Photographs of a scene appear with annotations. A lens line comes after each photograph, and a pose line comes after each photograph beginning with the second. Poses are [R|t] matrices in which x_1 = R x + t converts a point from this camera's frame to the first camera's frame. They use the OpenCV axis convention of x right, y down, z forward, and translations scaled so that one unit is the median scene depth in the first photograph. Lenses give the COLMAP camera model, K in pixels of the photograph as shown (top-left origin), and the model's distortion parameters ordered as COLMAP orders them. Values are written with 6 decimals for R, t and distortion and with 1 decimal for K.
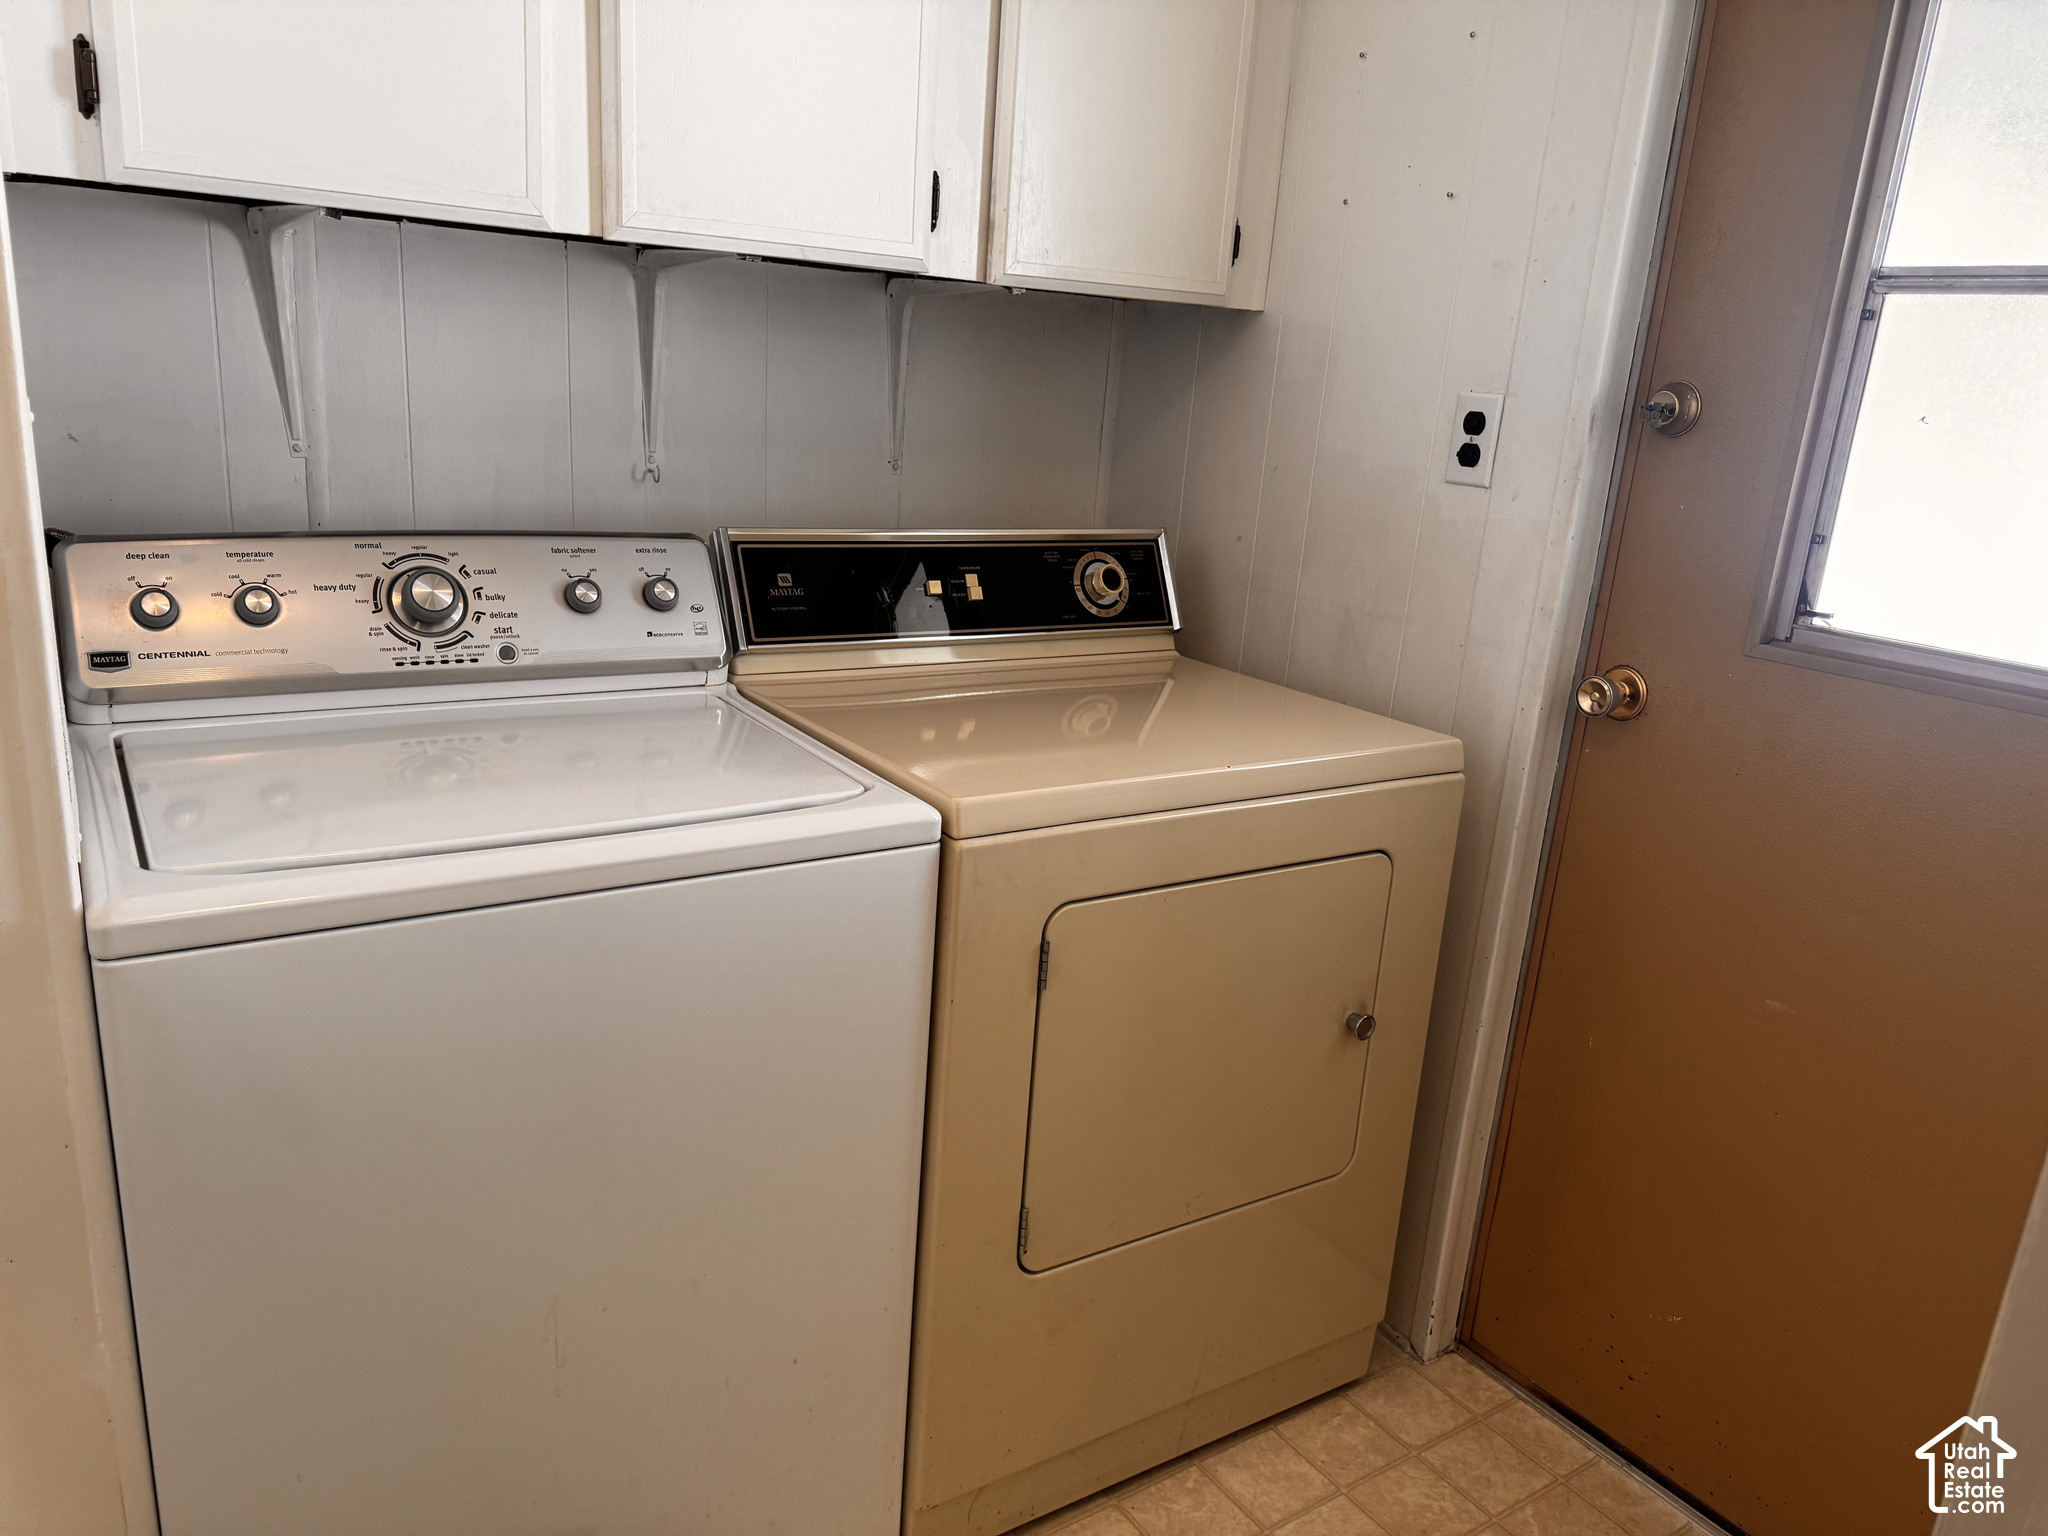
lens RADIAL K [[1438.3, 0, 1036.8], [0, 1438.3, 784.8], [0, 0, 1]] dist [0.058331, -0.070171]
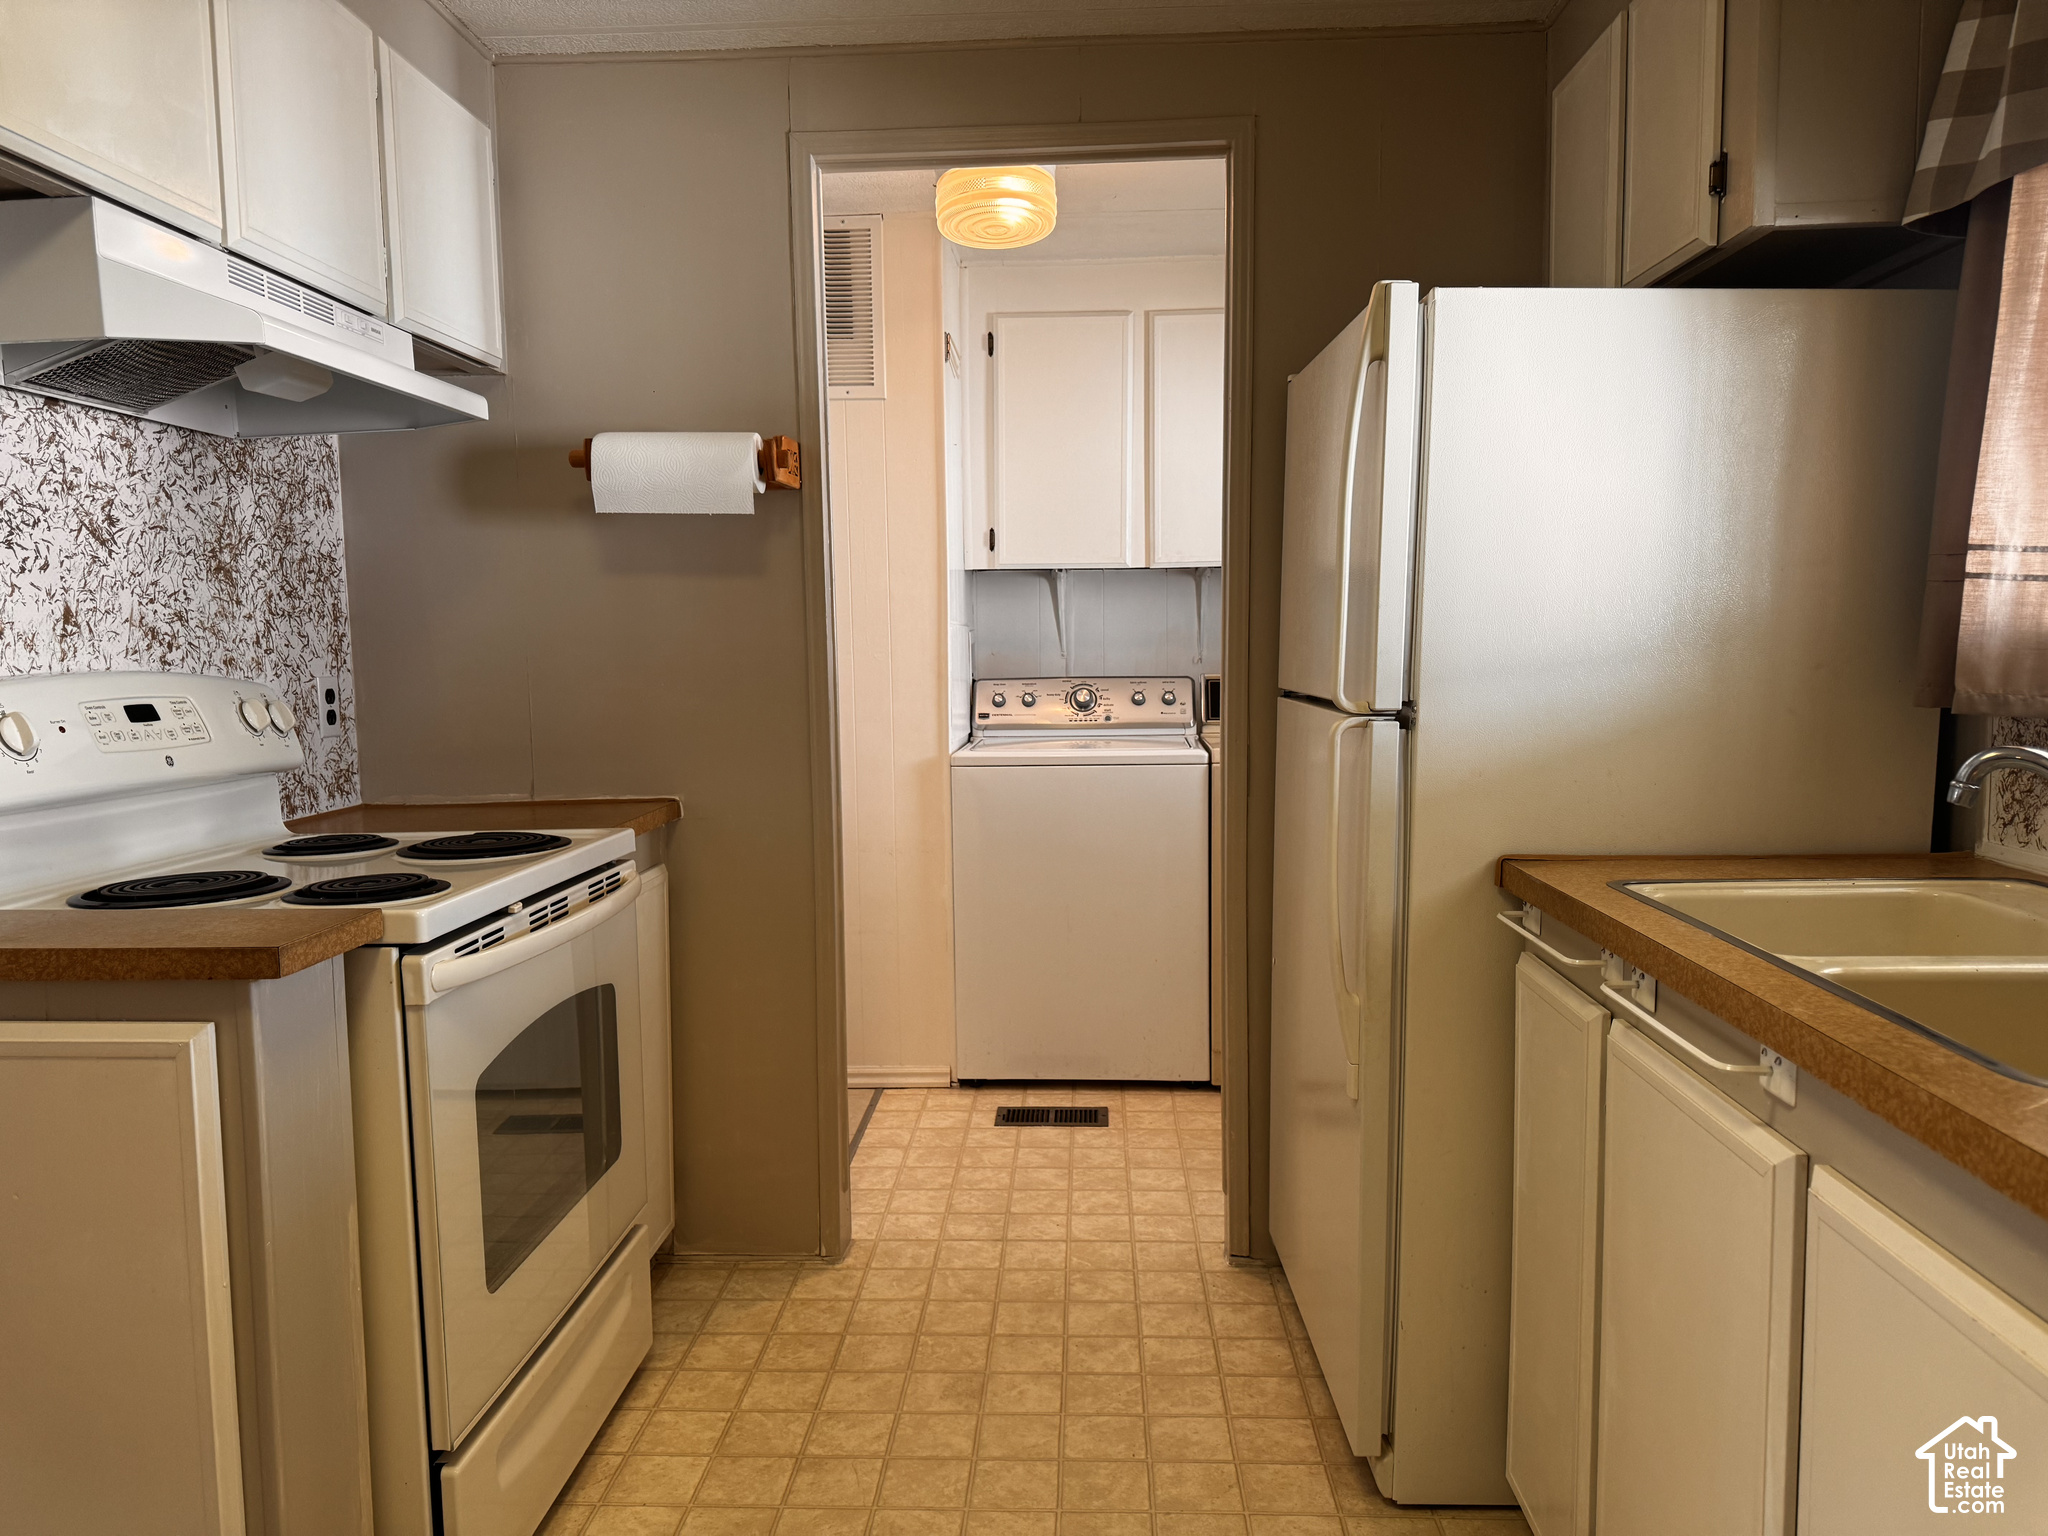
lens RADIAL K [[1438.3, 0, 1036.8], [0, 1438.3, 784.8], [0, 0, 1]] dist [0.058331, -0.070171]
pose [[0.784551, -0.024239, -0.619591, 1.143137], [-0.105149, 0.979563, -0.171466, 0.484688], [0.611084, 0.199673, 0.765968, -1.063064]]
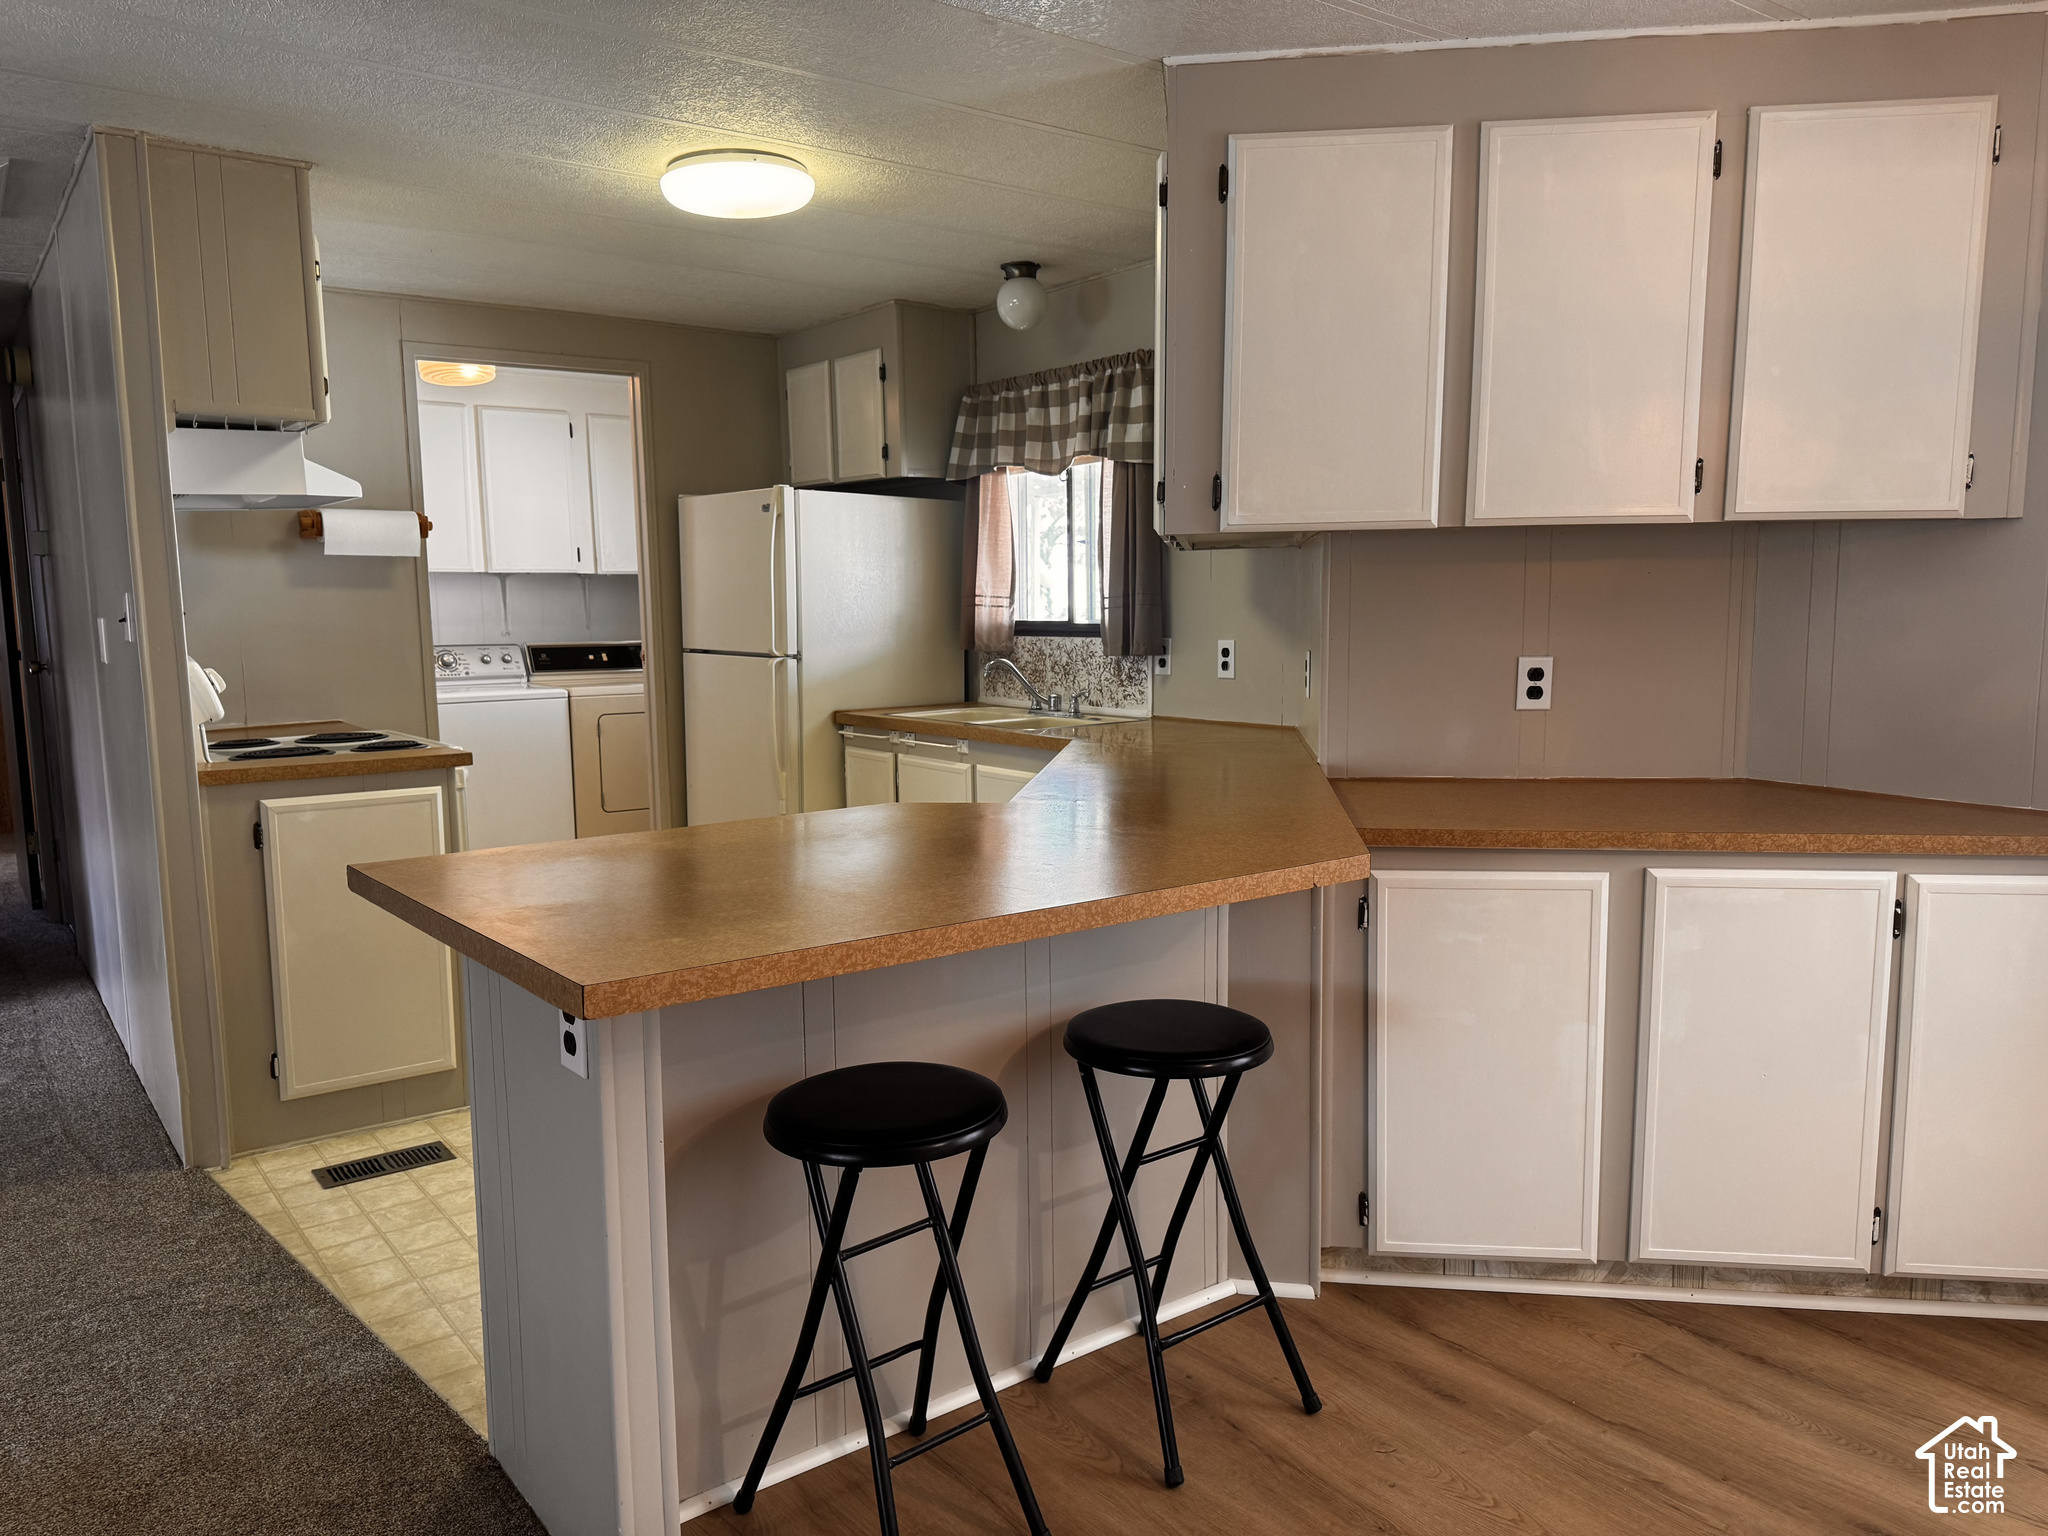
lens RADIAL K [[1437.0, 0, 1030.5], [0, 1437.0, 779.2], [0, 0, 1]] dist [0.094528, -0.125421]
pose [[0.995552, -0.090976, 0.024500, 1.035223], [0.093718, 0.982942, -0.158246, 0.954885], [-0.009685, 0.159839, 0.987096, -2.866876]]
